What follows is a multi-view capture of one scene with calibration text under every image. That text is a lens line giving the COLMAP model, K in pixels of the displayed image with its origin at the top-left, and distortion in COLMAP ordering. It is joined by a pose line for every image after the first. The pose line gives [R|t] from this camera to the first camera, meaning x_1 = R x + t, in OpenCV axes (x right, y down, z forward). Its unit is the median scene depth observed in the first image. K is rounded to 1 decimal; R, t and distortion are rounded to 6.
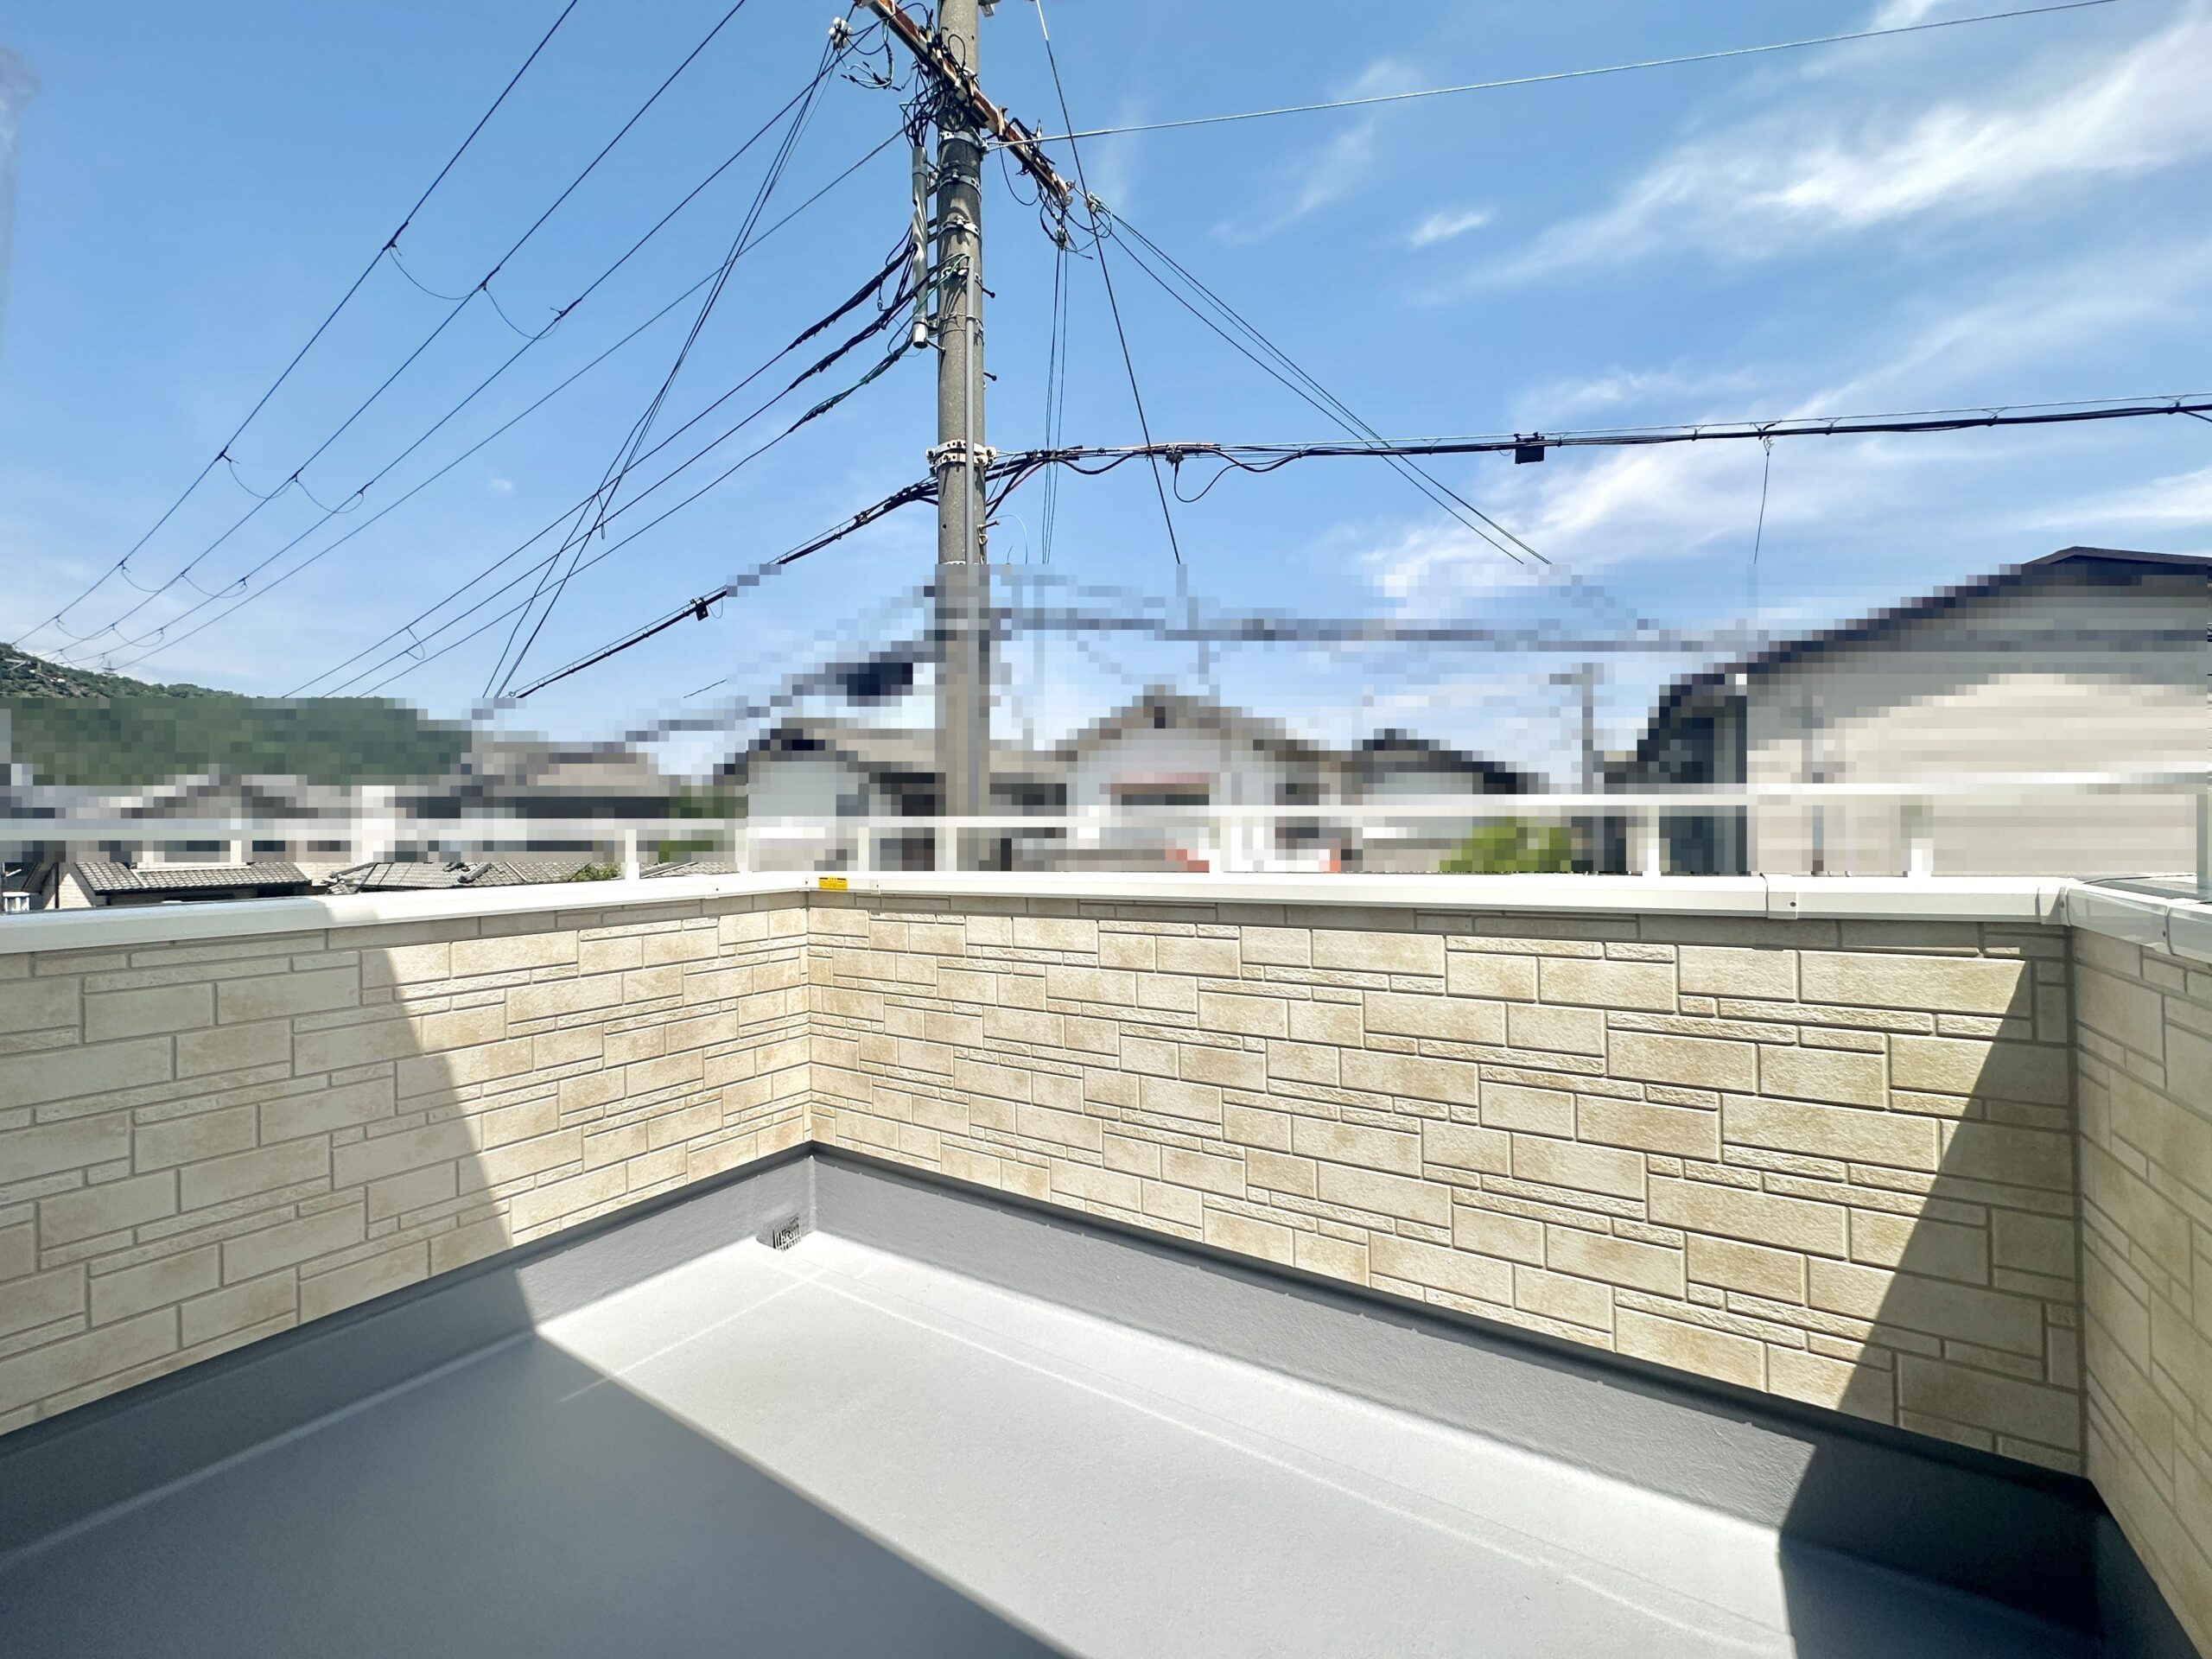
lens RADIAL K [[881.9, 0, 1110.3], [0, 881.9, 830.5], [0, 0, 1]] dist [-0.000259, 0.000084]
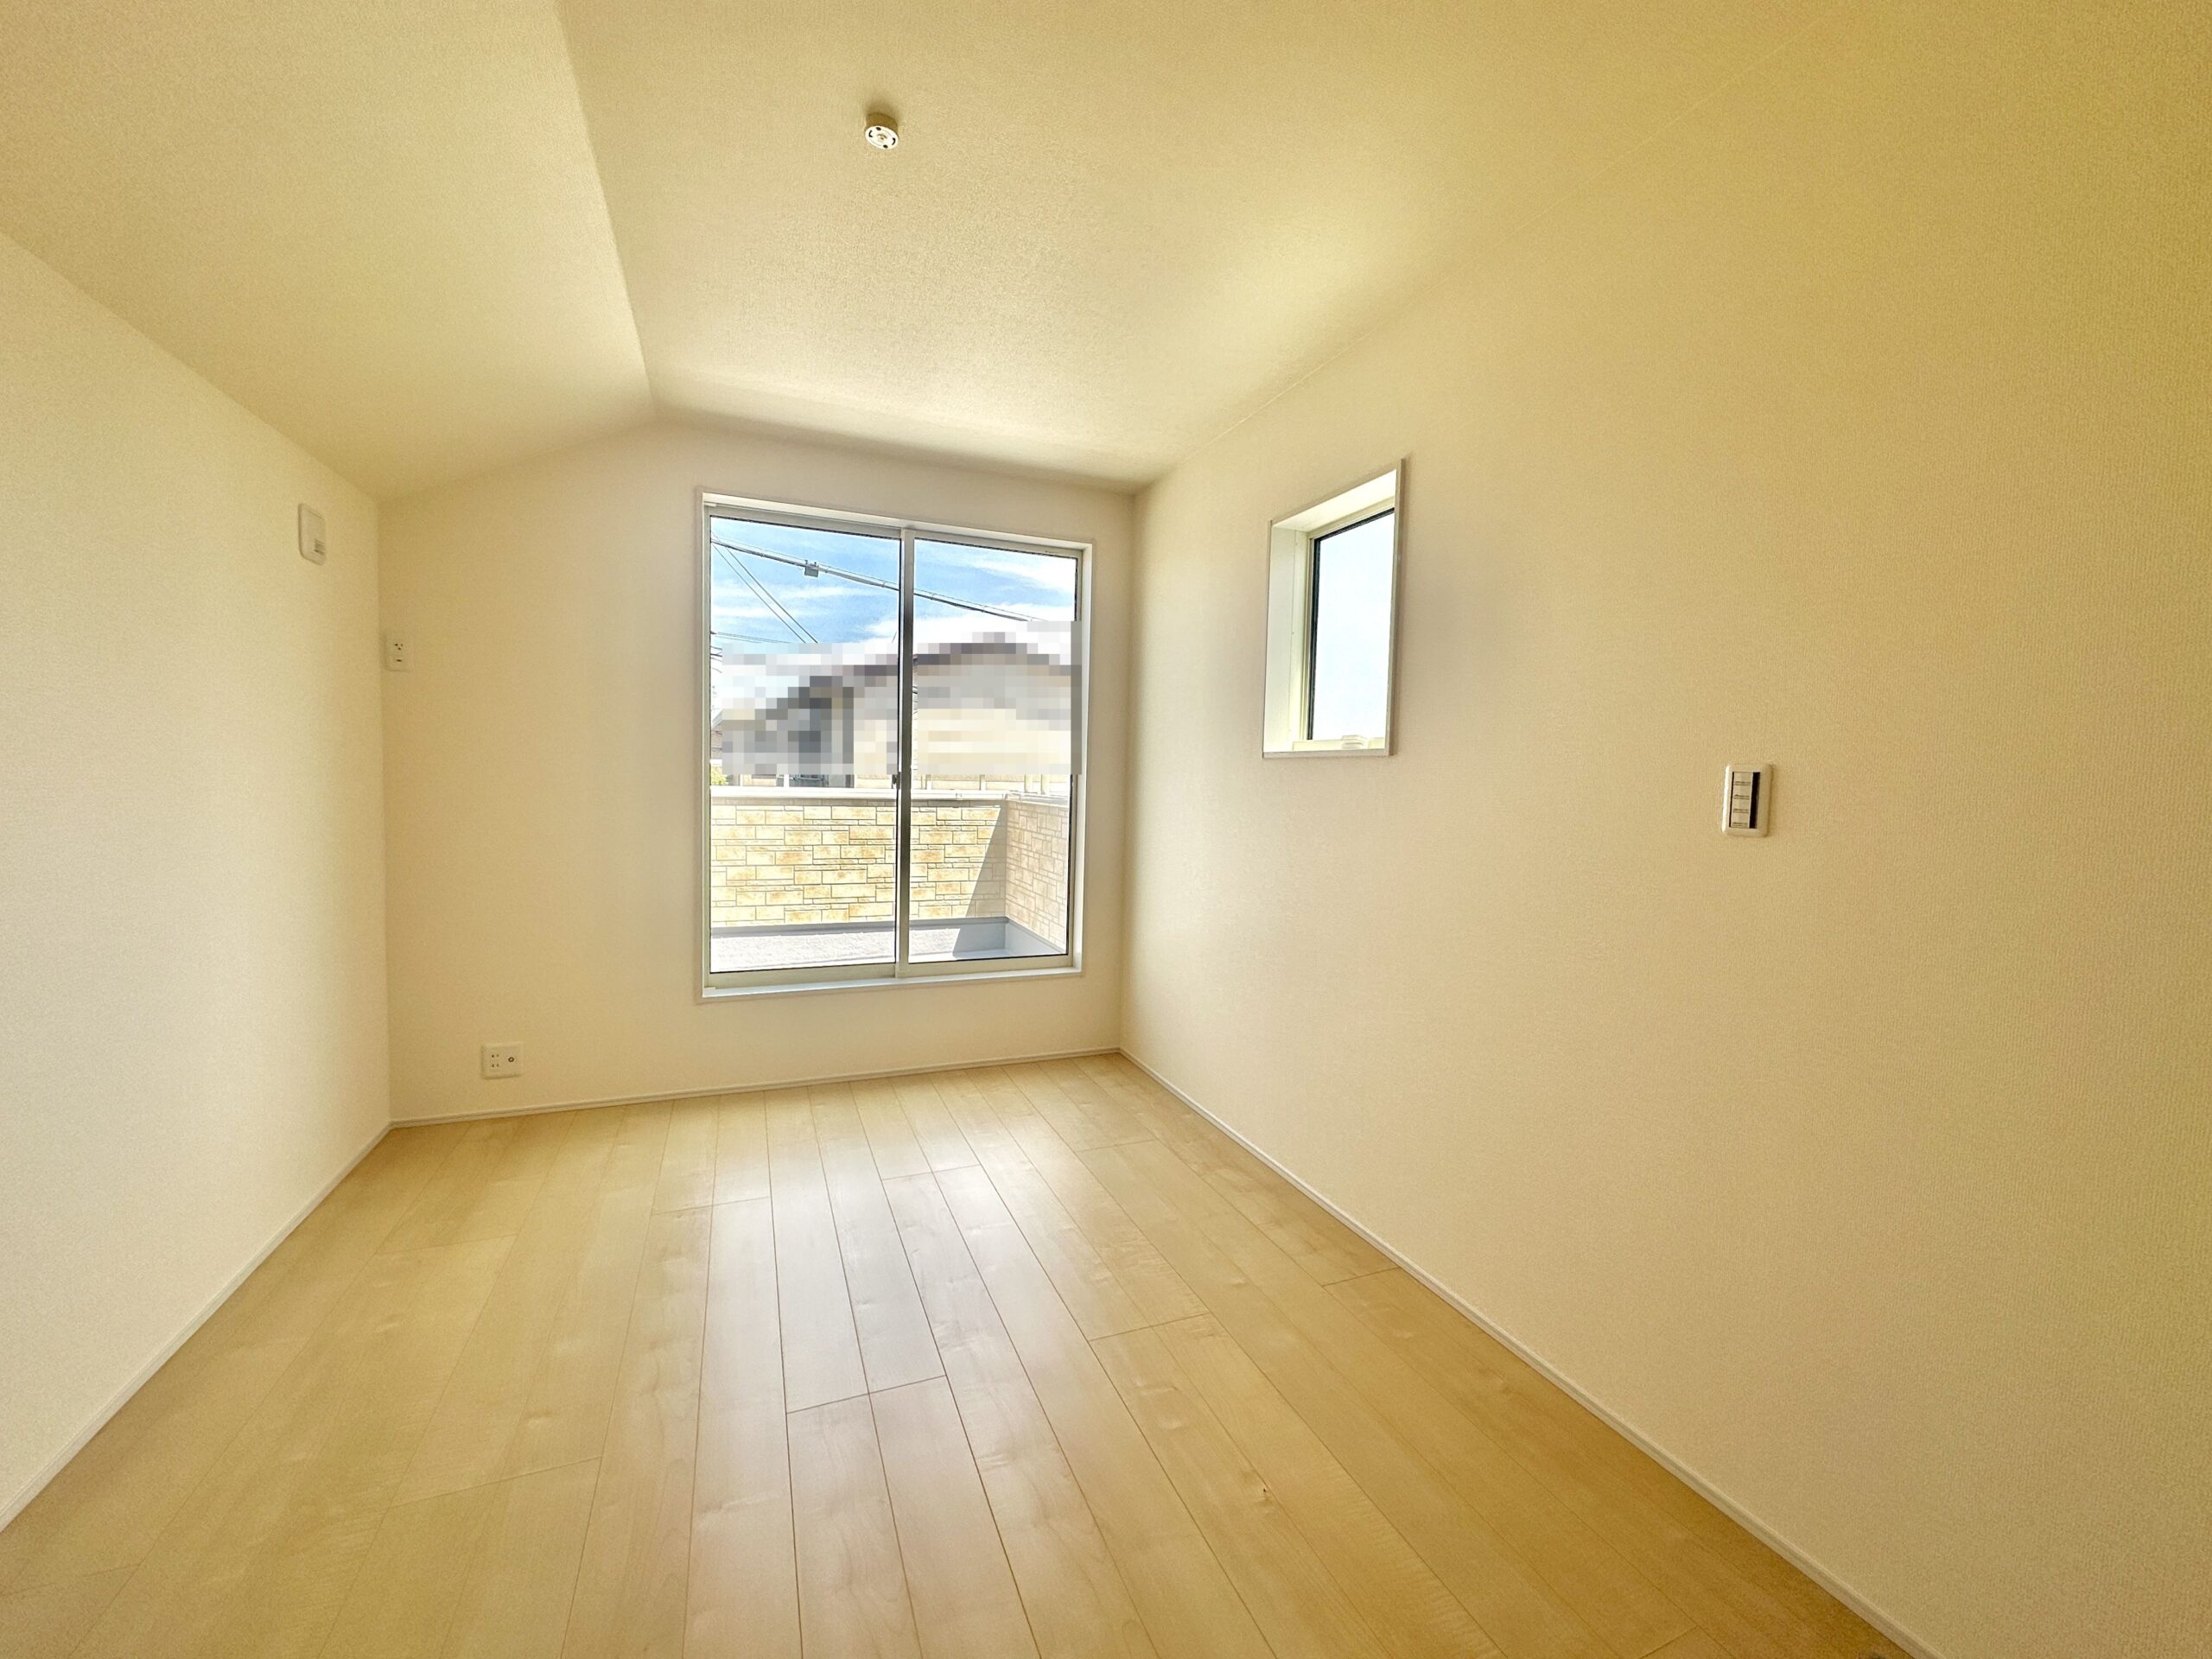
lens RADIAL K [[881.9, 0, 1110.3], [0, 881.9, 830.5], [0, 0, 1]] dist [-0.000259, 0.000084]
pose [[0.556272, -0.017755, 0.830811, -1.794185], [-0.043505, 0.997778, 0.050452, 0.004220], [-0.829861, -0.064209, 0.554264, -1.479435]]
